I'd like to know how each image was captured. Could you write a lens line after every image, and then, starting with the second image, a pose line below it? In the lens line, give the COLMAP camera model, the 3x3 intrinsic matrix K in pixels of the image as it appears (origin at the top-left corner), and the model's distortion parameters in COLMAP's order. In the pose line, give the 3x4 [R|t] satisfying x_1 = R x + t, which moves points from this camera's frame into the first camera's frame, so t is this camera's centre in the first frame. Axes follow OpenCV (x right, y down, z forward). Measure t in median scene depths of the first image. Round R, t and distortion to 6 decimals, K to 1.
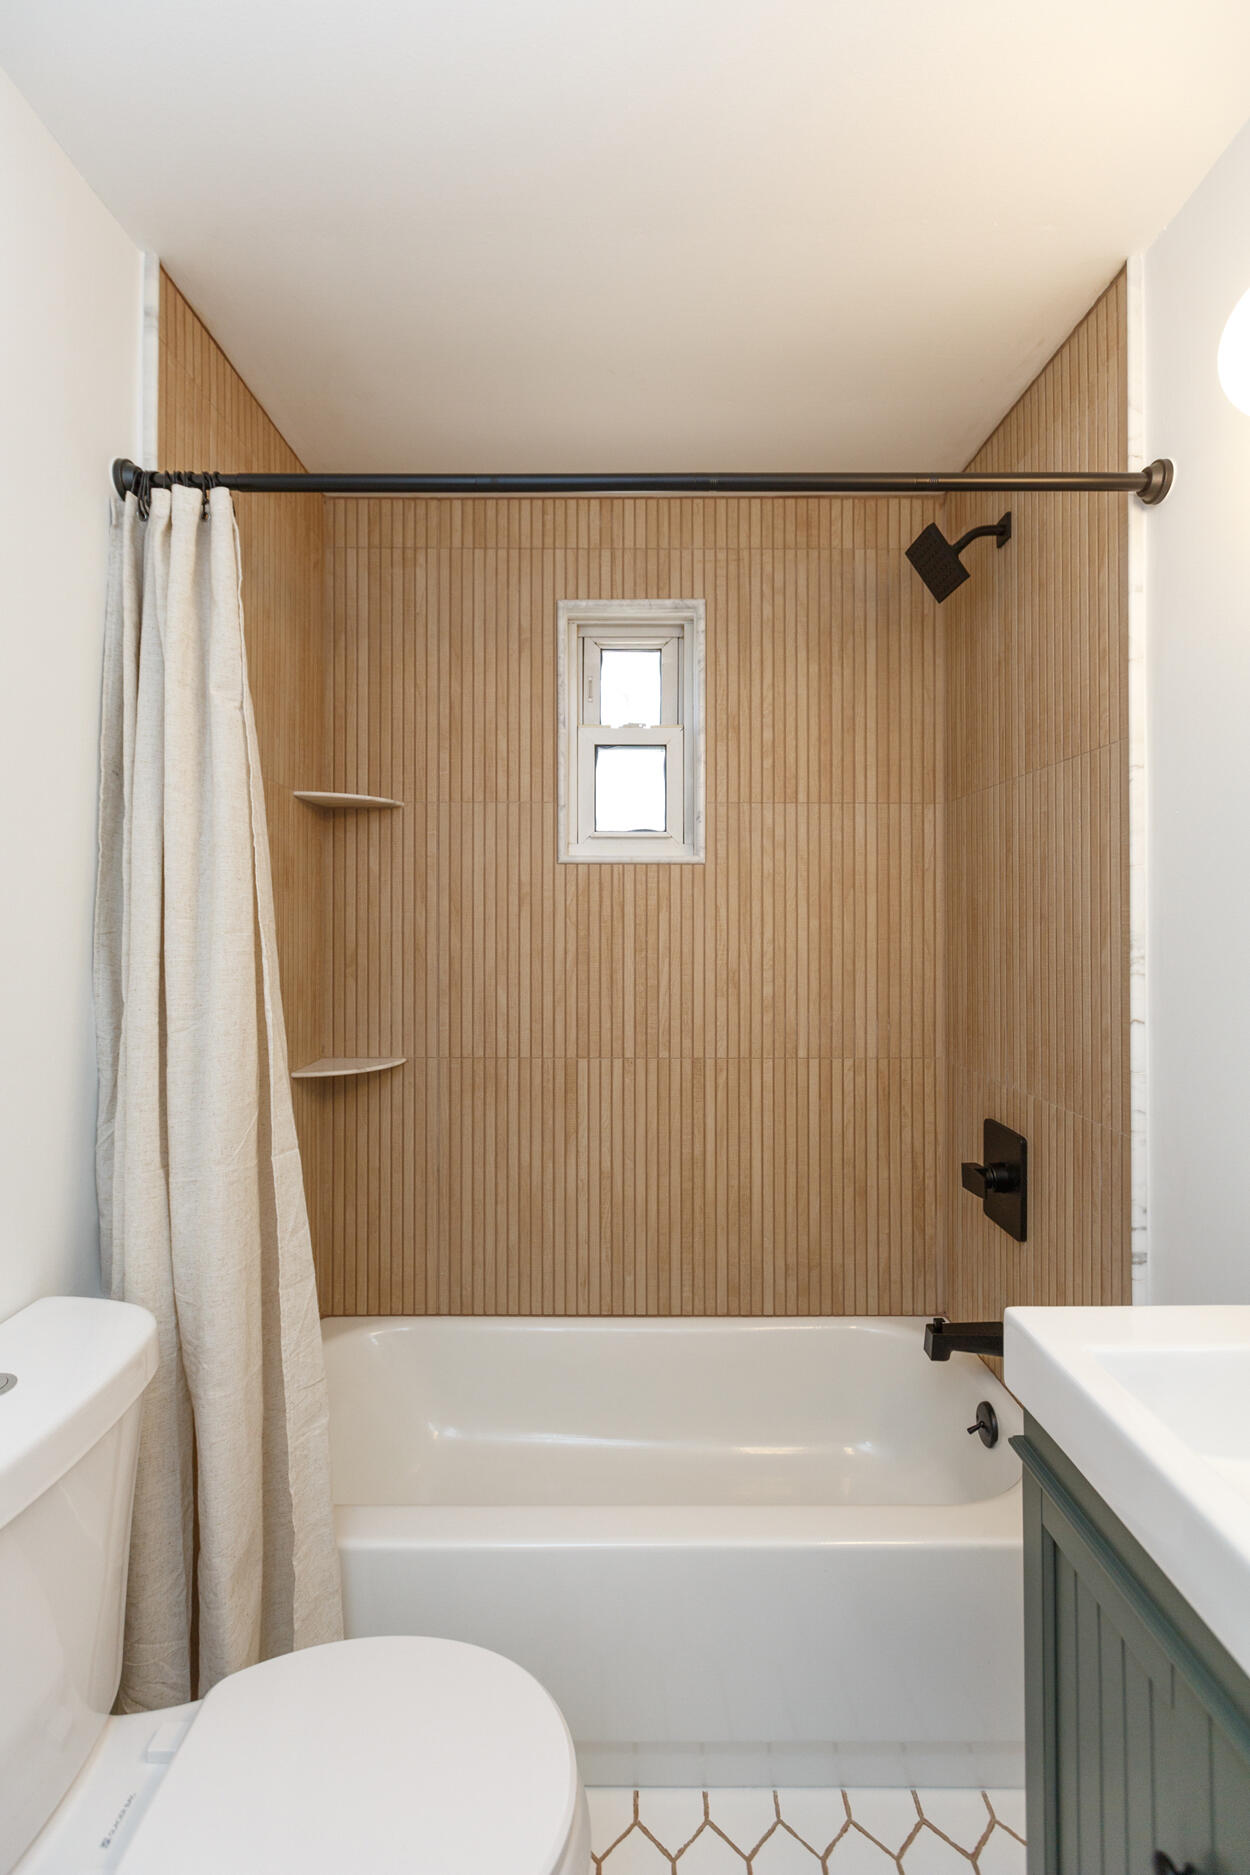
lens RADIAL K [[891.1, 0, 627.7], [0, 891.1, 907.4], [0, 0, 1]] dist [-0.010918, 0.010963]
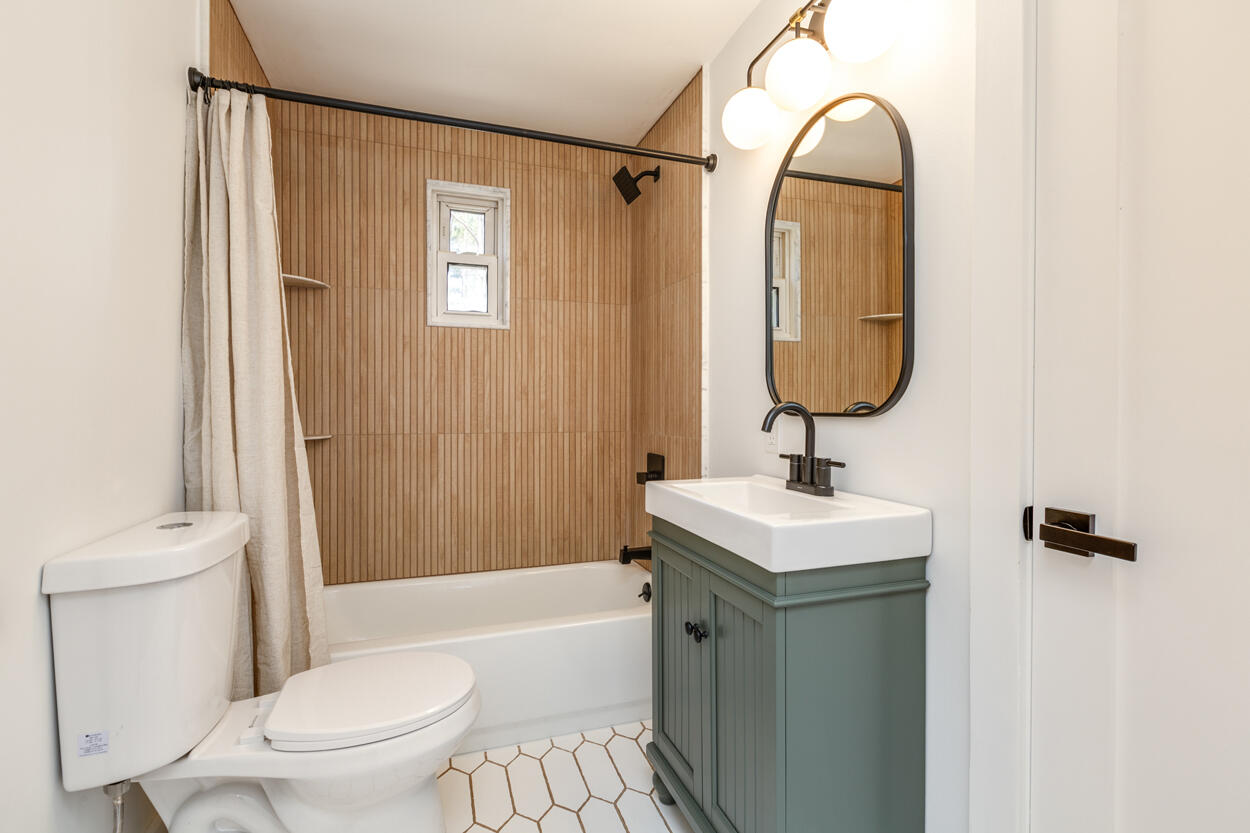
lens RADIAL K [[591.5, 0, 643.7], [0, 591.5, 404.4], [0, 0, 1]] dist [-0.000976, -0.000070]
pose [[0.939565, 0.003364, 0.342355, -0.074980], [-0.004519, 0.999986, 0.002576, 0.104360], [-0.342342, -0.003967, 0.939567, -0.271061]]
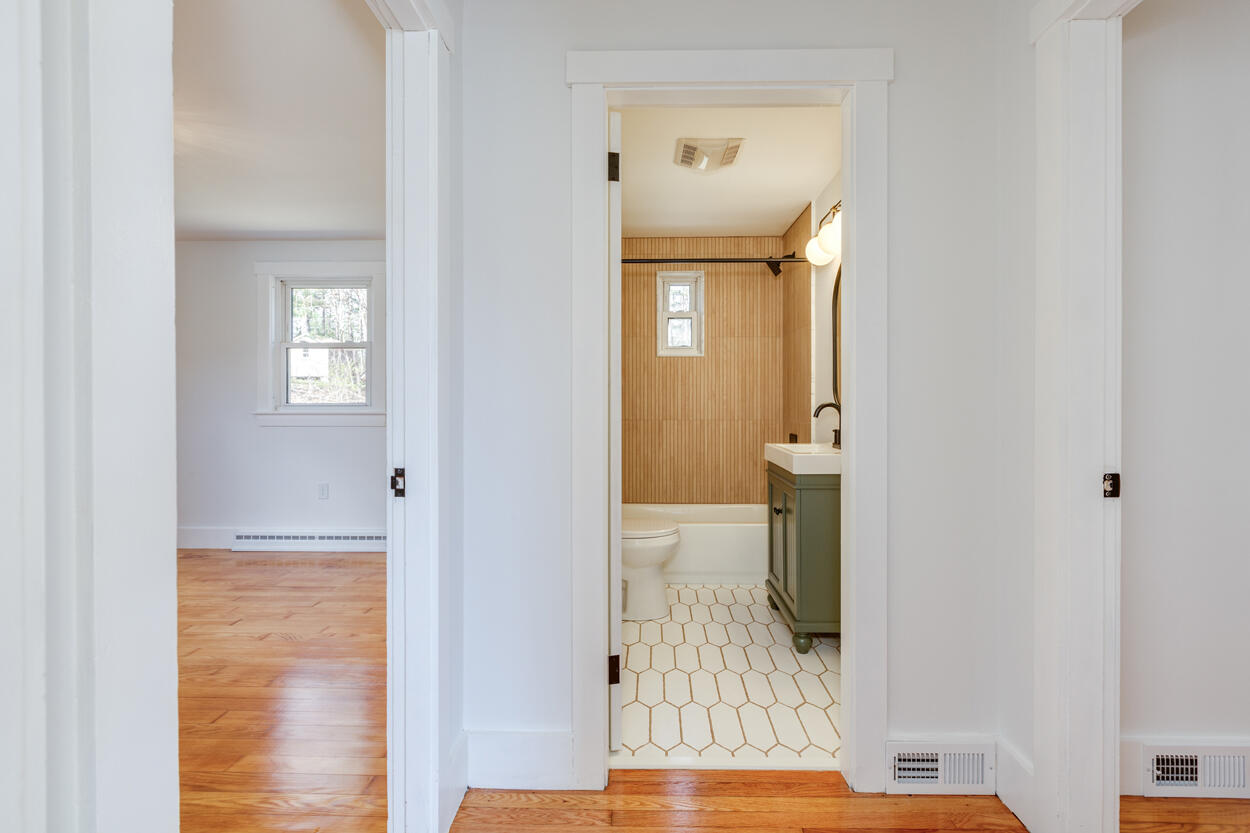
lens RADIAL K [[591.5, 0, 643.7], [0, 591.5, 404.4], [0, 0, 1]] dist [-0.000976, -0.000070]
pose [[0.999785, 0.000050, -0.020721, -0.080375], [0.000198, 0.999929, 0.011941, 0.090741], [0.020720, -0.011942, 0.999714, -1.048885]]
